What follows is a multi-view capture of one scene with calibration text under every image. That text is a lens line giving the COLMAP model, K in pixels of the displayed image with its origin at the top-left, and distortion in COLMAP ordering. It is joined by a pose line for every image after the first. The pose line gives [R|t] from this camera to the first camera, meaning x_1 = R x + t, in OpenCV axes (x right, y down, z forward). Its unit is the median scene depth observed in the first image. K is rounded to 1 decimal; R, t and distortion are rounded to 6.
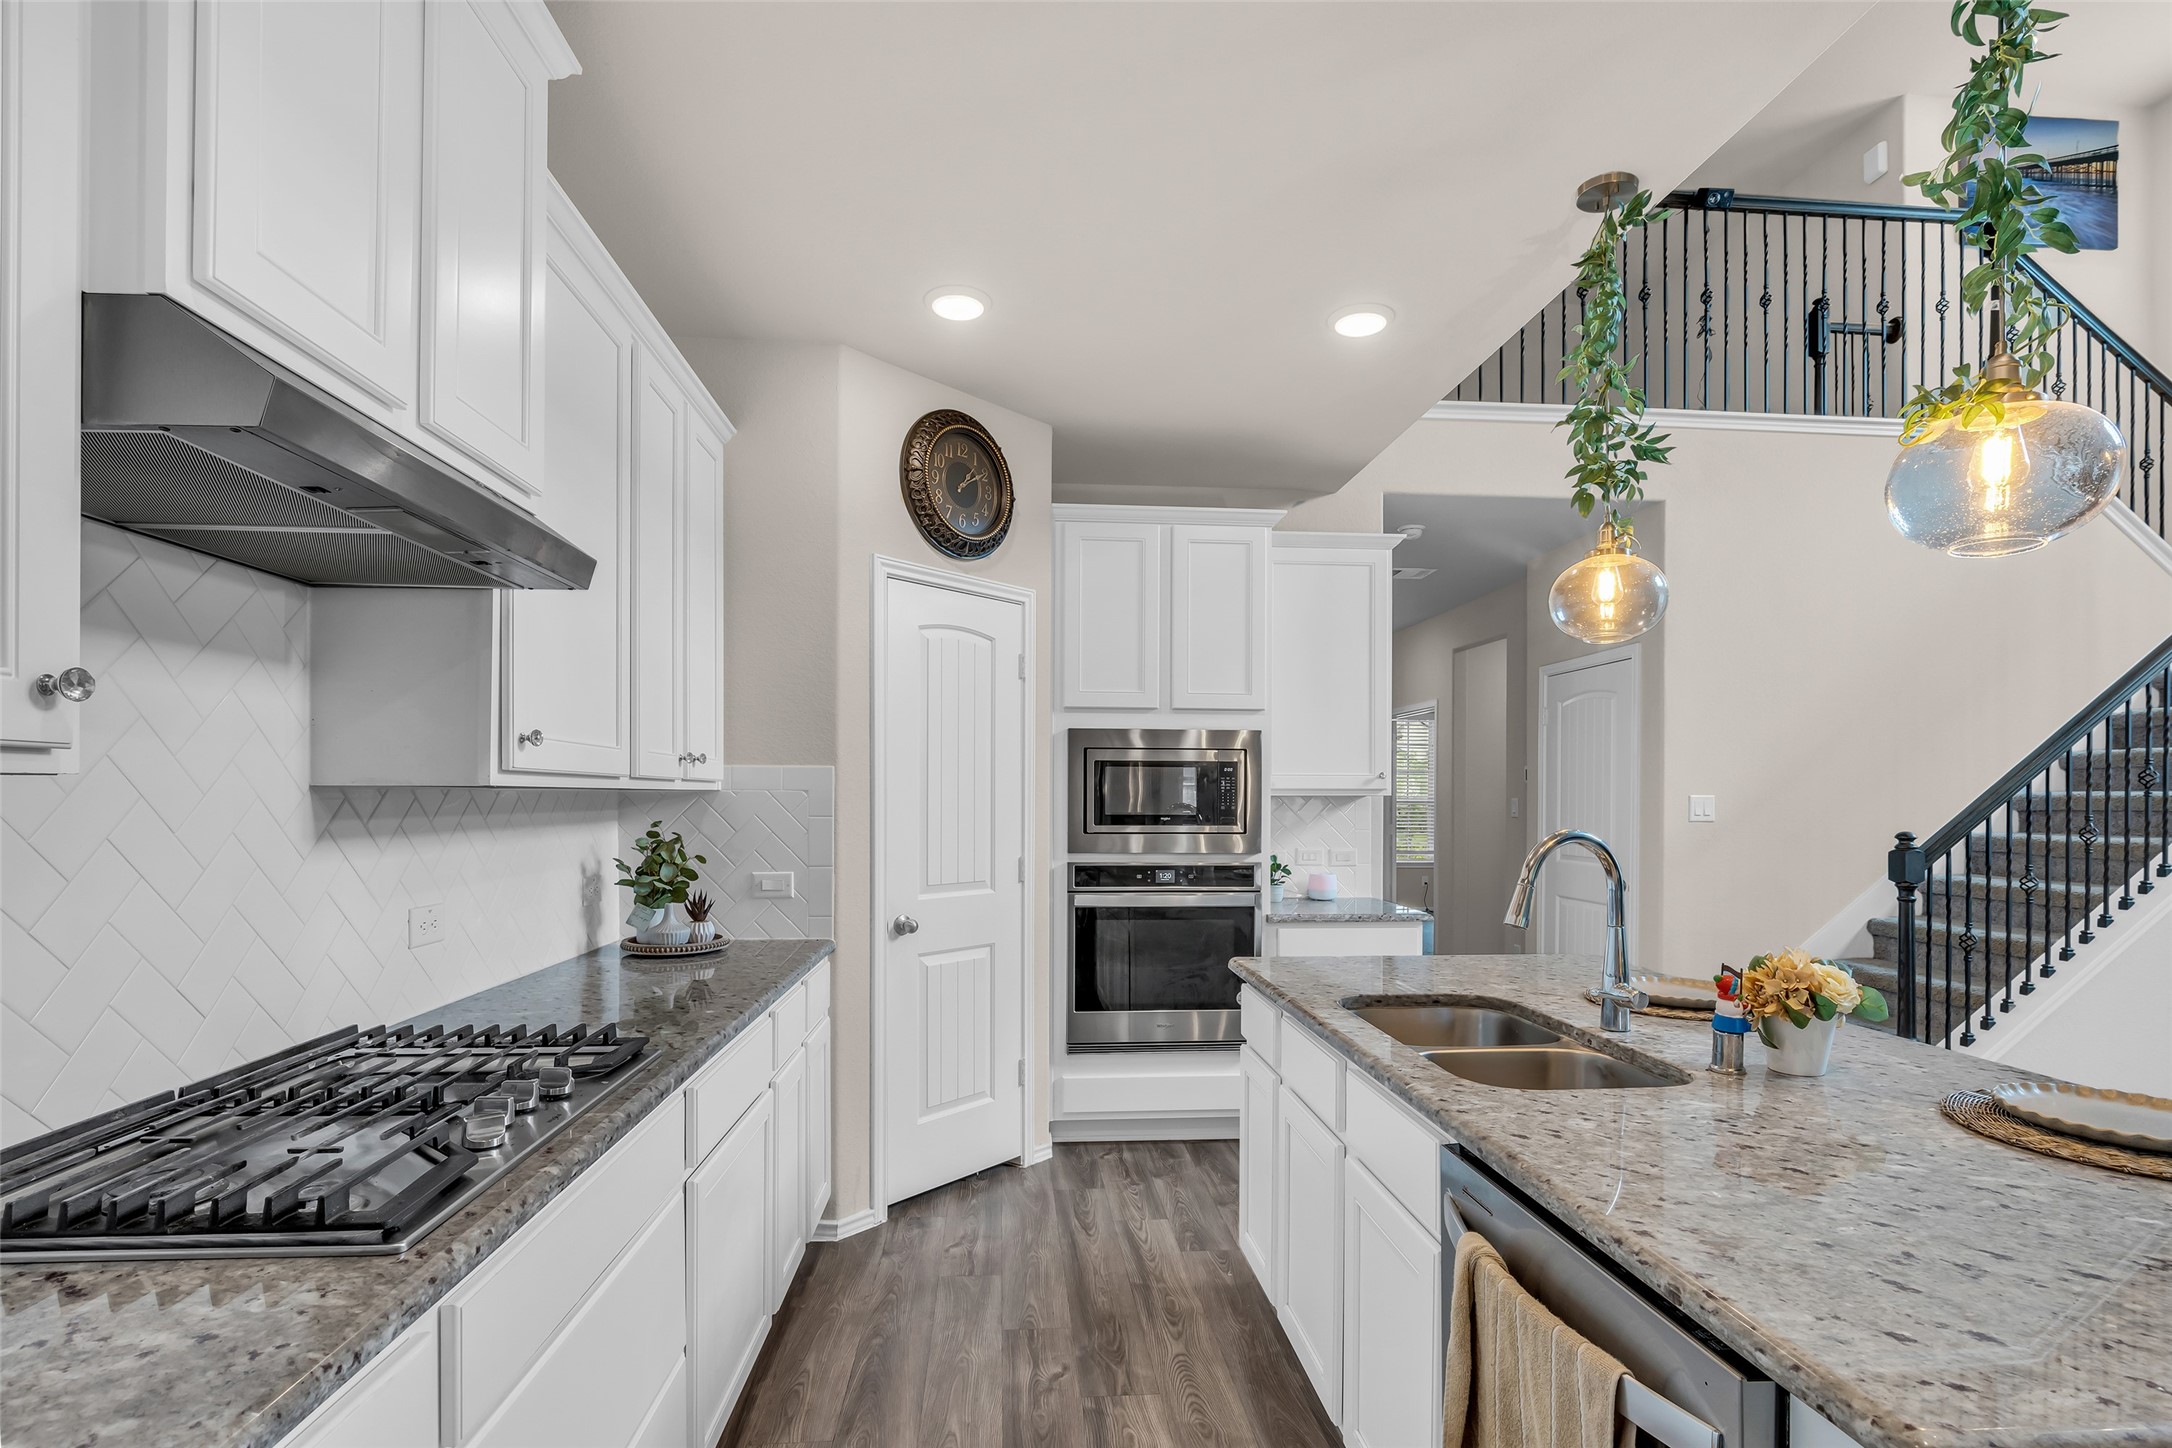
lens RADIAL K [[1008.2, 0, 1072.3], [0, 1008.2, 796.8], [0, 0, 1]] dist [-0.021403, 0.003872]
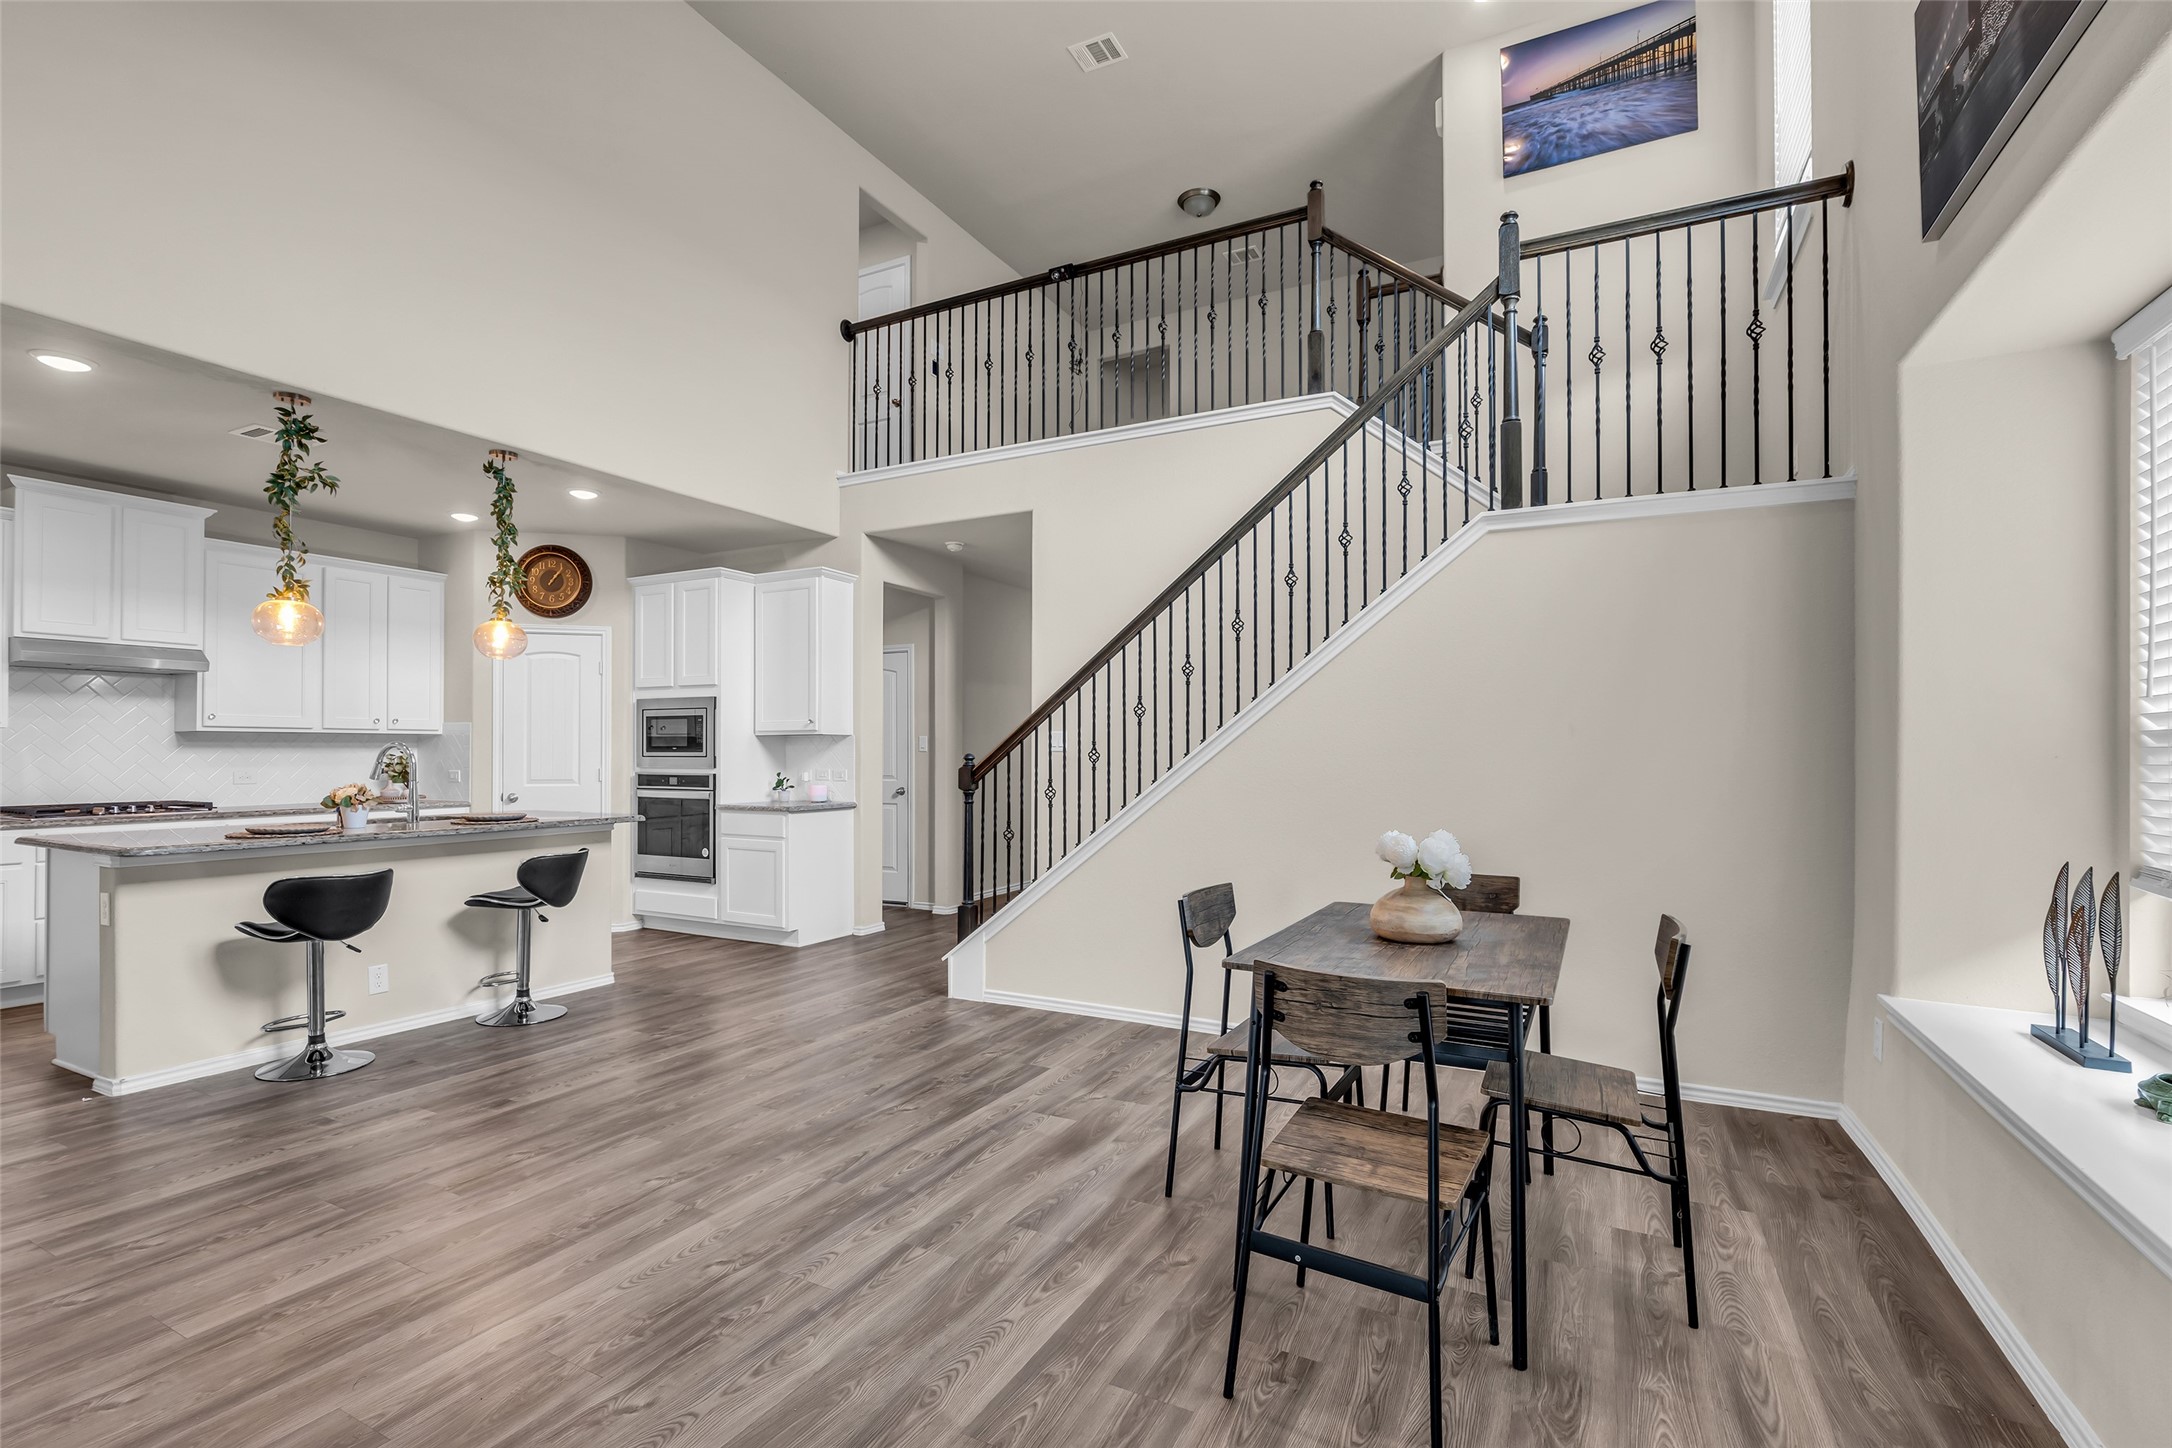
lens RADIAL K [[986.0, 0, 1075.1], [0, 986.0, 743.0], [0, 0, 1]] dist [-0.025216, 0.007118]
pose [[0.851945, -0.008888, -0.523555, 1.905286], [0.003796, 0.999934, -0.010798, 0.040280], [0.523617, 0.007213, 0.851923, -0.119998]]
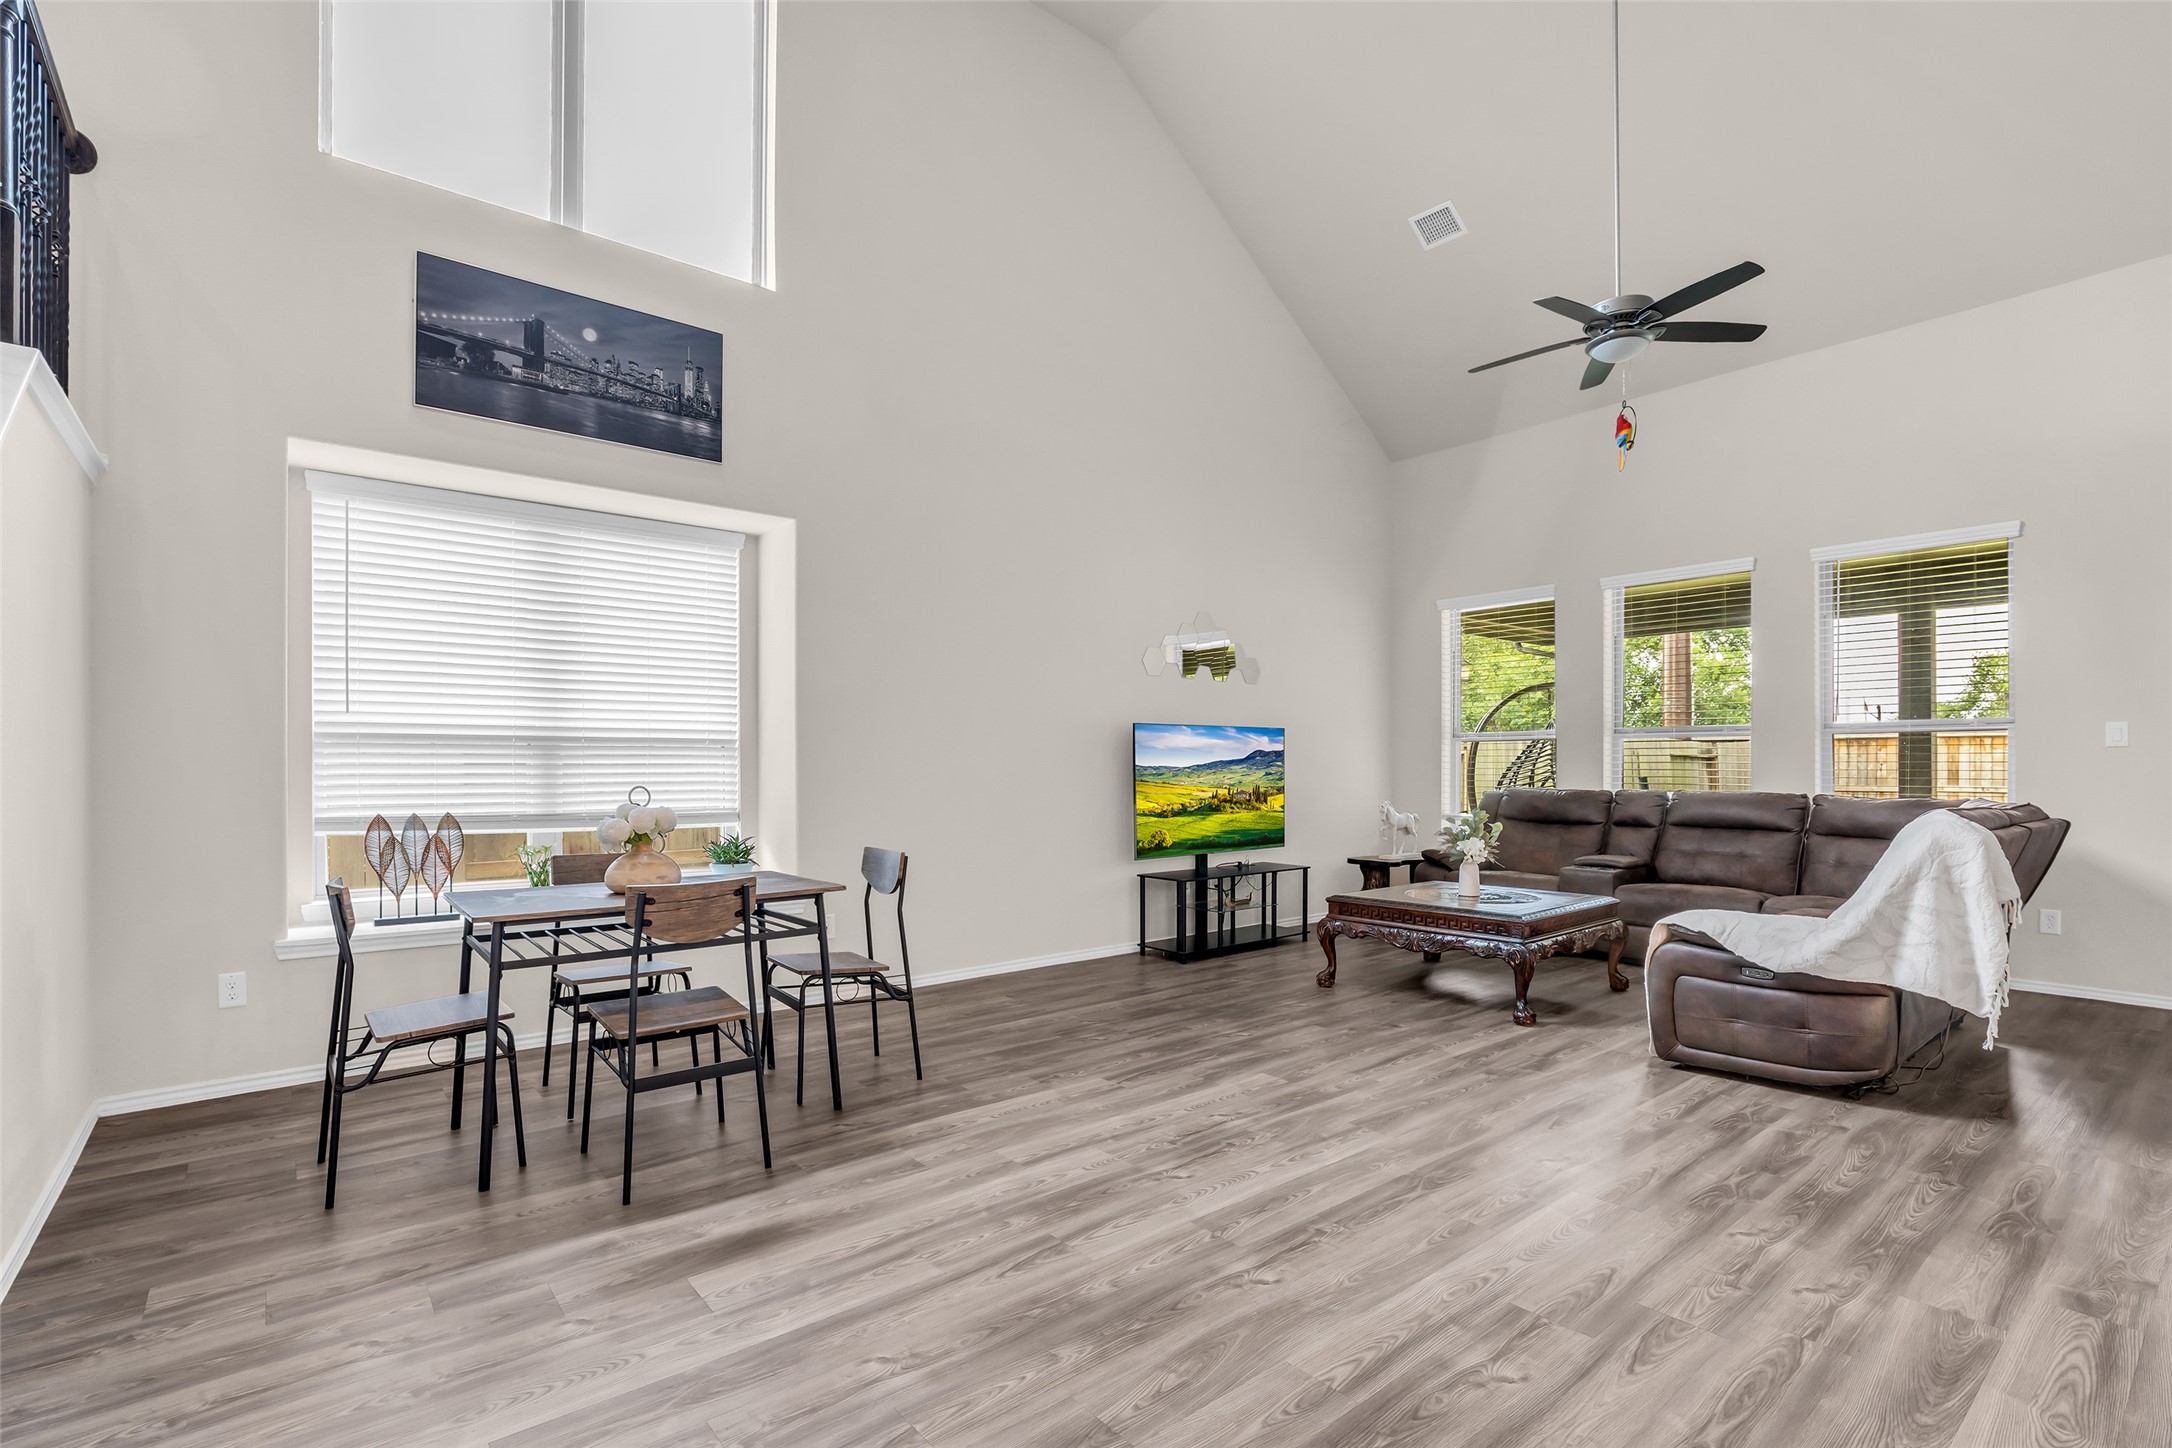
lens RADIAL K [[1008.2, 0, 1075.7], [0, 1008.2, 774.4], [0, 0, 1]] dist [-0.021403, 0.003872]
pose [[-0.574809, -0.009674, 0.818230, 0.640787], [-0.003183, 0.999949, 0.009587, 0.062235], [-0.818281, 0.002907, -0.574811, 0.934853]]
